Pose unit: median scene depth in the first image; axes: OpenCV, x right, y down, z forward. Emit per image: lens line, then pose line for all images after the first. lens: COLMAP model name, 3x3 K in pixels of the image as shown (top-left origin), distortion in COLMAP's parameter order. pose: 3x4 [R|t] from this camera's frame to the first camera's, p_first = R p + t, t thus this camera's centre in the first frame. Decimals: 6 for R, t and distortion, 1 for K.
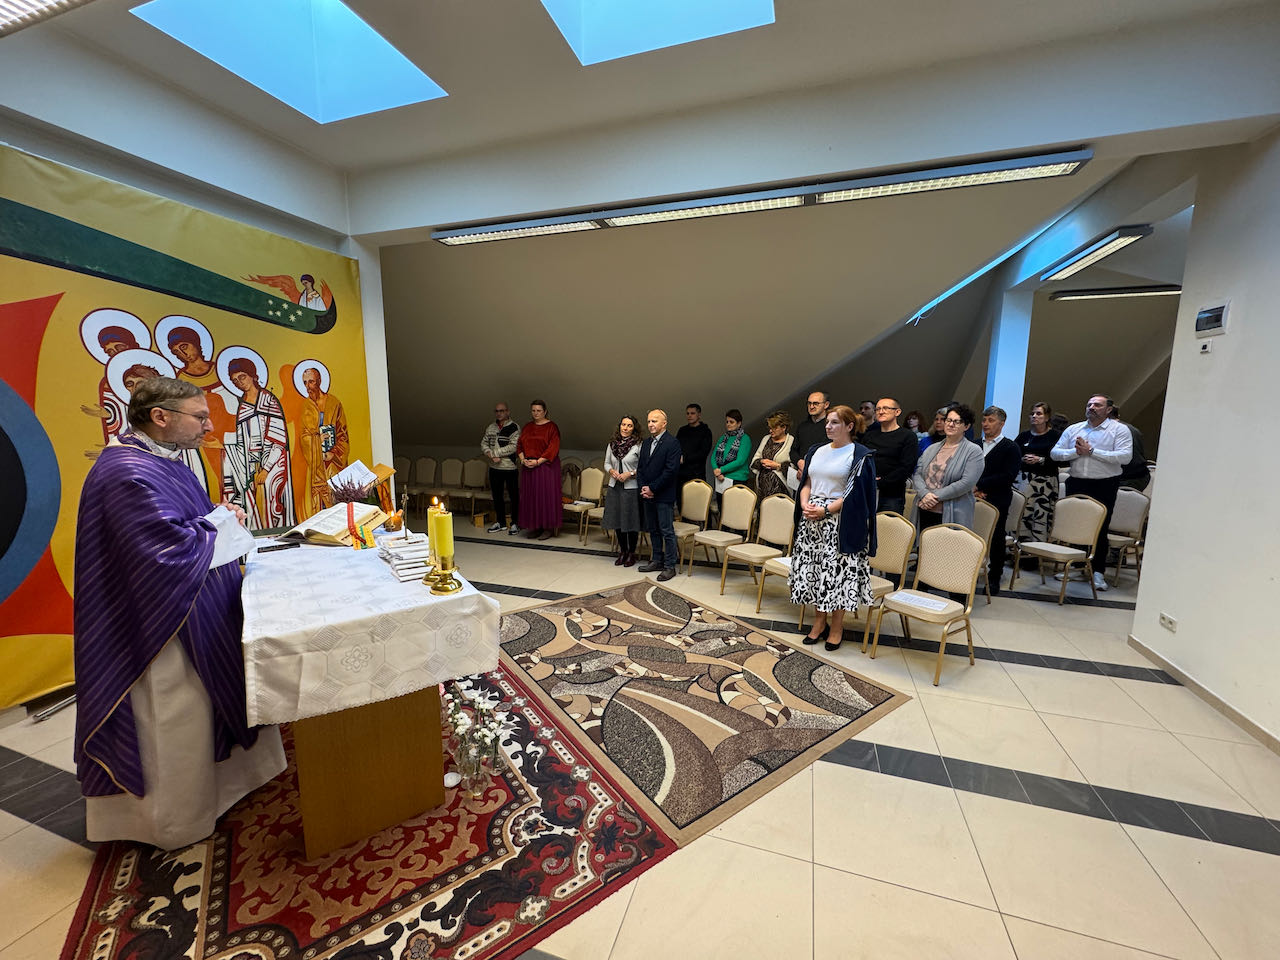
lens RADIAL K [[508.6, 0, 640.0], [0, 508.6, 480.0], [0, 0, 1]] dist [-0.002508, -0.000132]
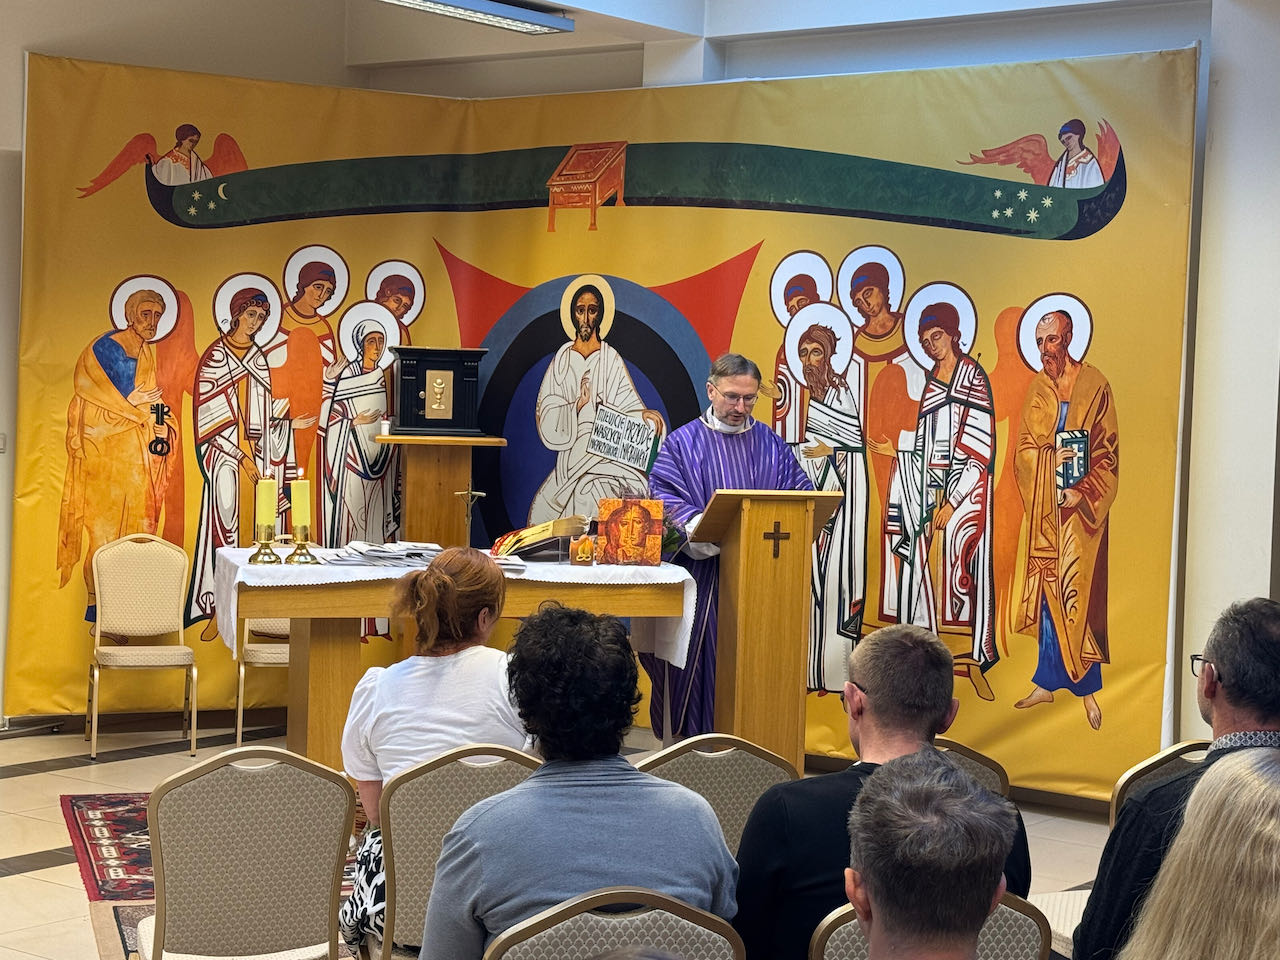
lens RADIAL K [[2229.1, 0, 640.0], [0, 2229.1, 480.0], [0, 0, 1]] dist [0.166608, -0.035131]
pose [[-0.326632, 0.026717, -0.944774, 1.804305], [-0.164503, 0.982736, 0.084664, -0.215332], [0.930726, 0.183072, -0.316598, 1.614090]]
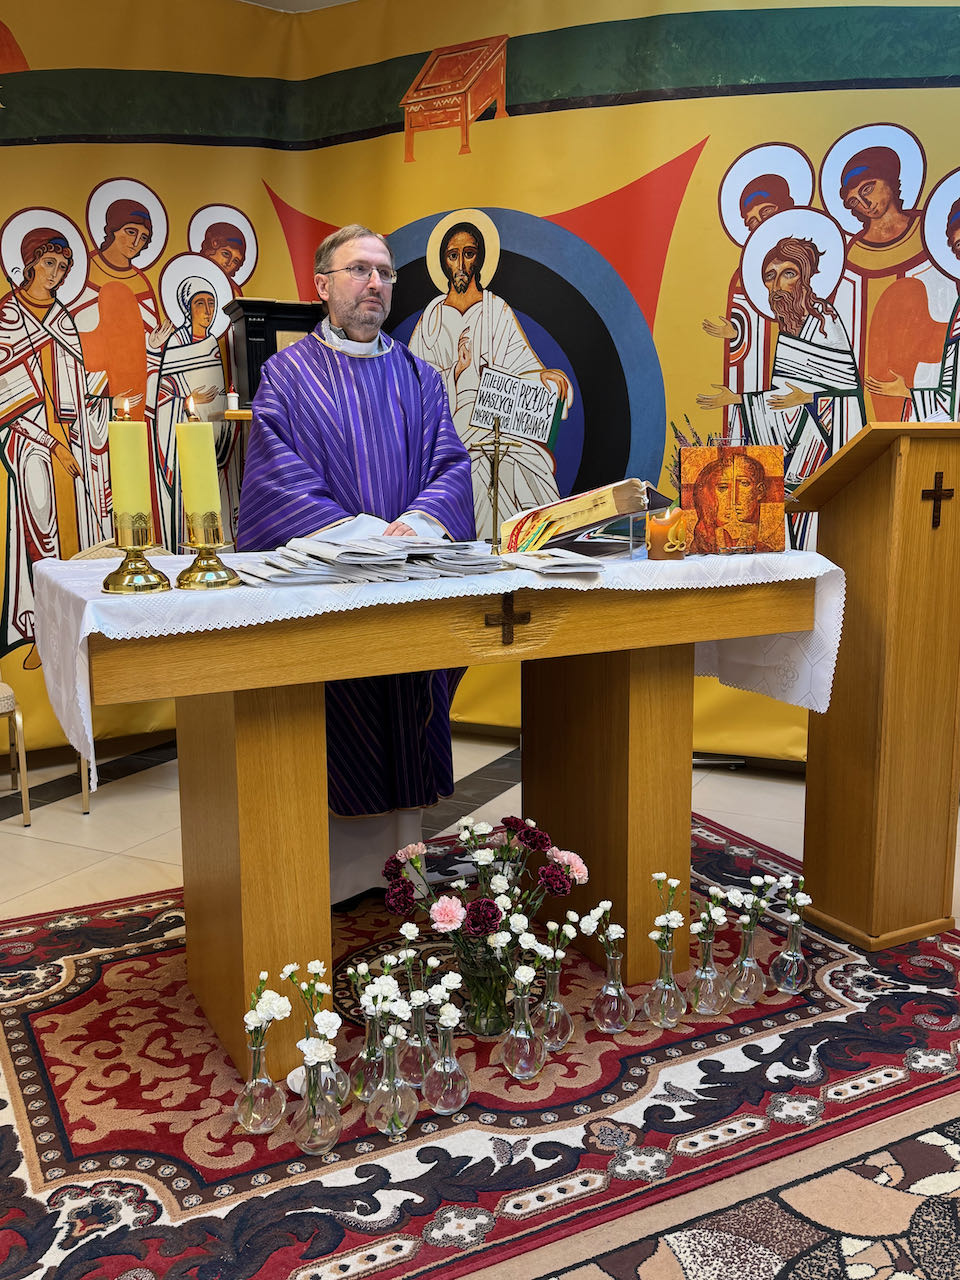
lens RADIAL K [[1140.8, 0, 480.0], [0, 1140.8, 640.0], [0, 0, 1]] dist [0.177634, -0.374152]
pose [[-0.148989, 0.157773, -0.976171, 0.345823], [-0.130731, 0.975381, 0.177598, 0.018734], [0.980159, 0.154076, -0.124695, 0.809215]]
